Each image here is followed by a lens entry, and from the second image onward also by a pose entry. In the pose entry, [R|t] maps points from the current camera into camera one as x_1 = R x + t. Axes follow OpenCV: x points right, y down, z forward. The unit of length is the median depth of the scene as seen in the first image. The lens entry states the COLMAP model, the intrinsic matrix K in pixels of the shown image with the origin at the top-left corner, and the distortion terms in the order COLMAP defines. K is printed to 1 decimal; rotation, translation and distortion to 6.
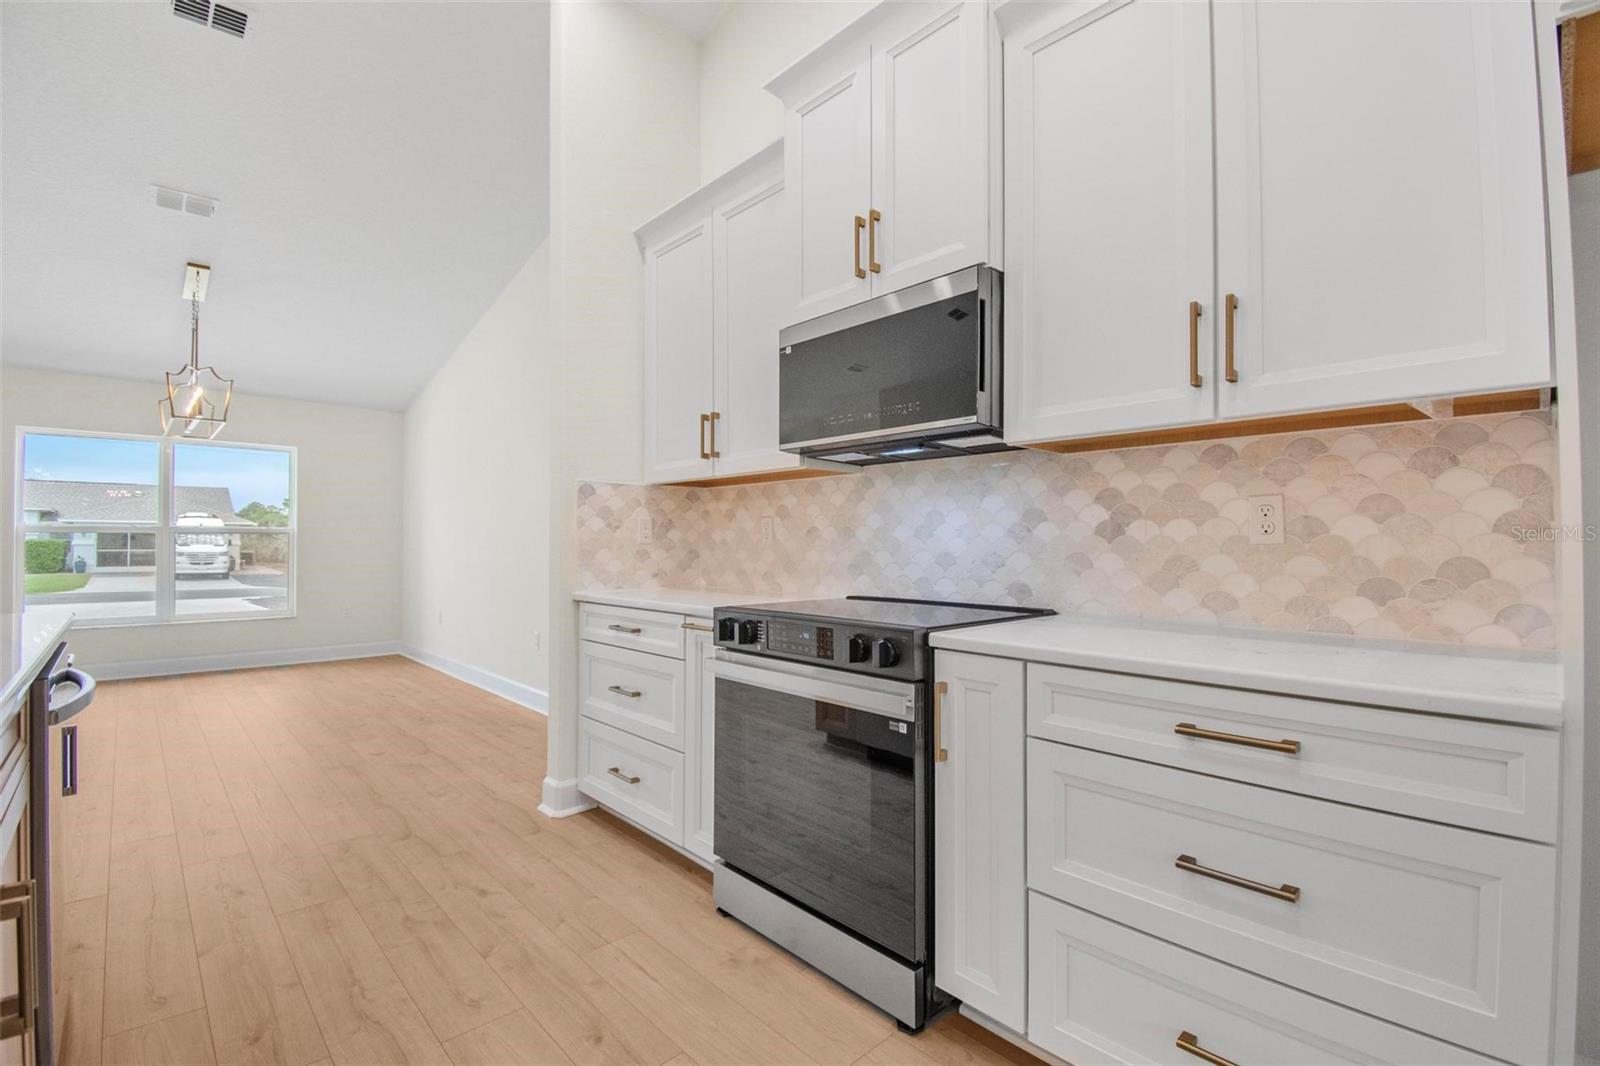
lens RADIAL K [[708.6, 0, 796.0], [0, 708.6, 536.3], [0, 0, 1]] dist [0.012105, -0.017172]
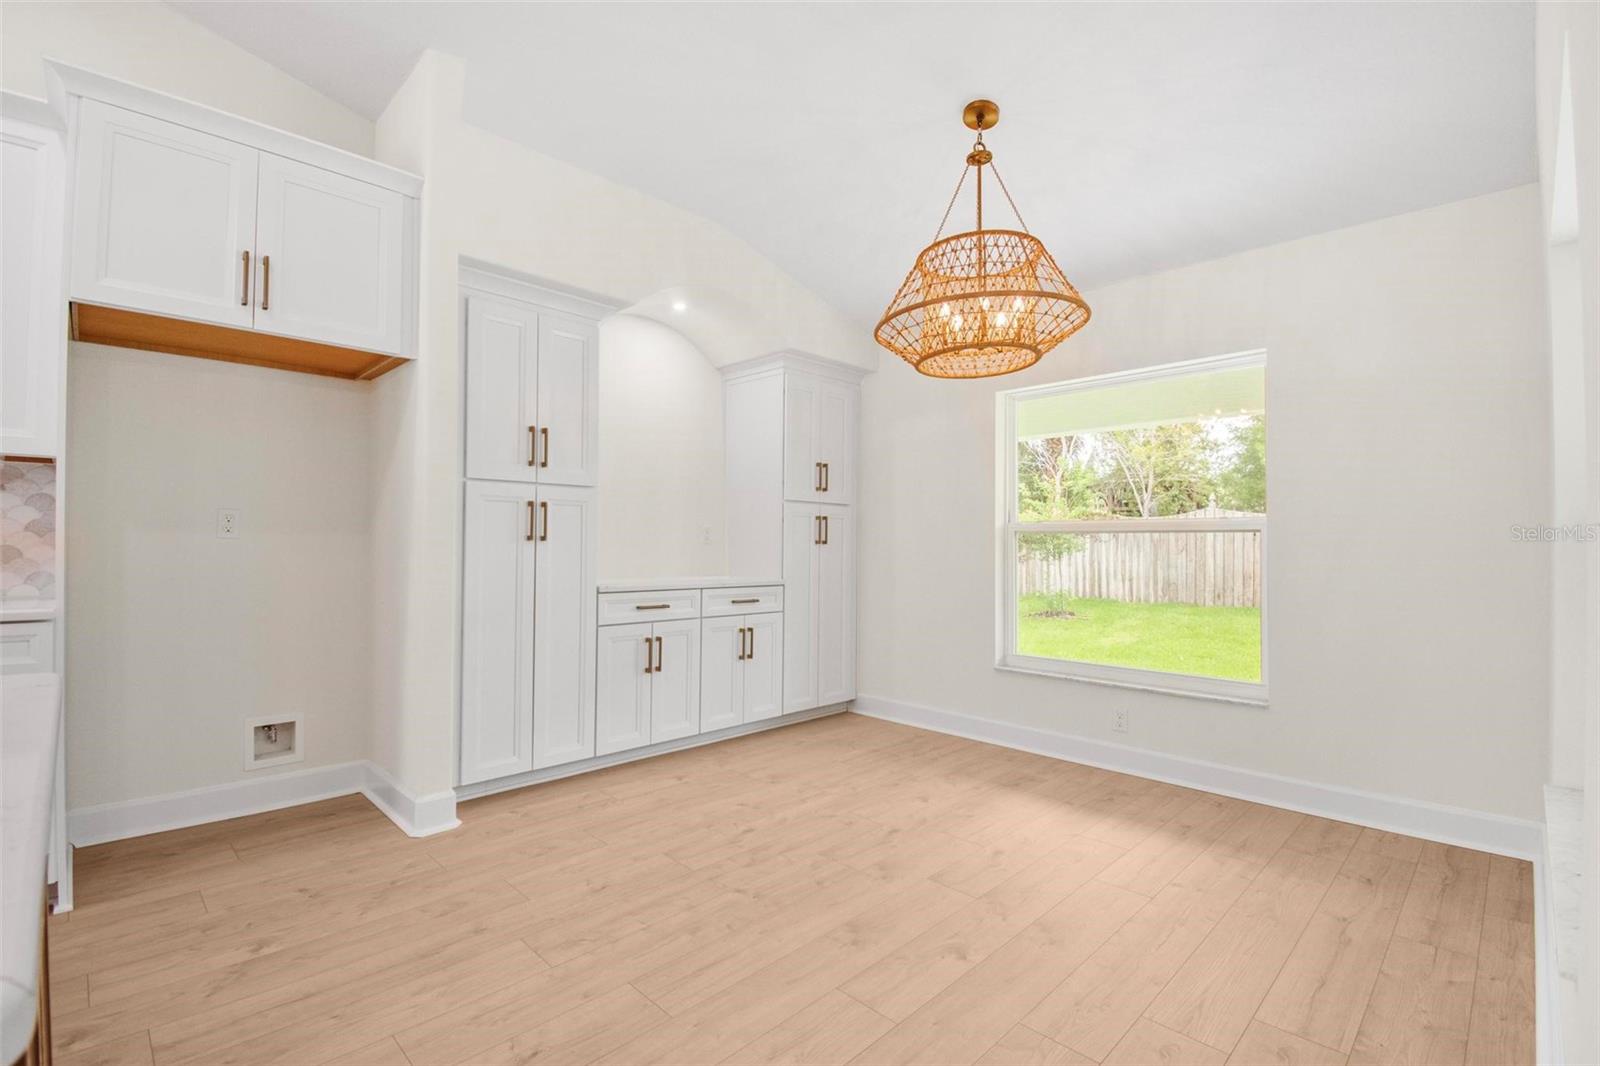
lens RADIAL K [[708.6, 0, 785.9], [0, 708.6, 530.9], [0, 0, 1]] dist [0.012105, -0.017172]
pose [[-0.017966, 0.020155, 0.999635, -0.397513], [-0.013479, 0.999701, -0.020399, 0.002191], [-0.999748, -0.013841, -0.017689, -0.433742]]
